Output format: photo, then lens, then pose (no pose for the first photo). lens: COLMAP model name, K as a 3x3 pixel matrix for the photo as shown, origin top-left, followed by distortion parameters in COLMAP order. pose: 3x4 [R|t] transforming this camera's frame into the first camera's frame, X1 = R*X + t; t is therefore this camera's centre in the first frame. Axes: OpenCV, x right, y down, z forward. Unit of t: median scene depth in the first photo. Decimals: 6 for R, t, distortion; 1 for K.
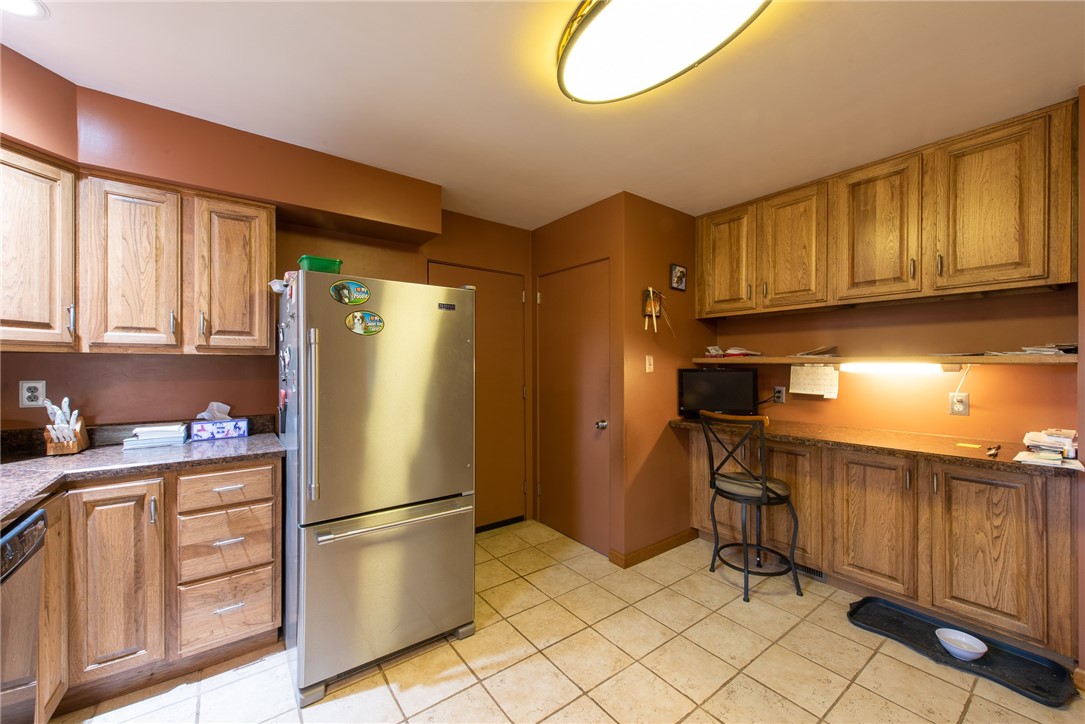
lens RADIAL K [[423.5, 0, 544.1], [0, 423.5, 365.0], [0, 0, 1]] dist [0.009753, -0.002060]
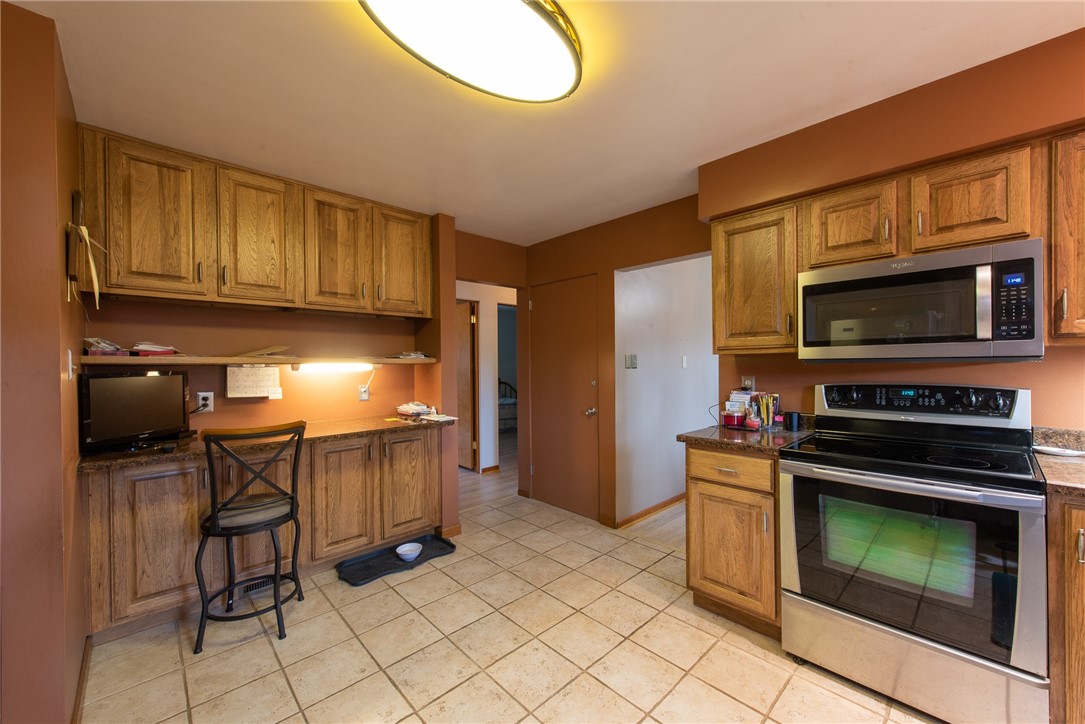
lens RADIAL K [[423.5, 0, 545.0], [0, 423.5, 364.8], [0, 0, 1]] dist [0.009753, -0.002060]
pose [[-0.118983, -0.002541, 0.992893, -0.516555], [0.008497, 0.999958, 0.003578, 0.000349], [-0.992860, 0.008862, -0.118956, 0.653771]]
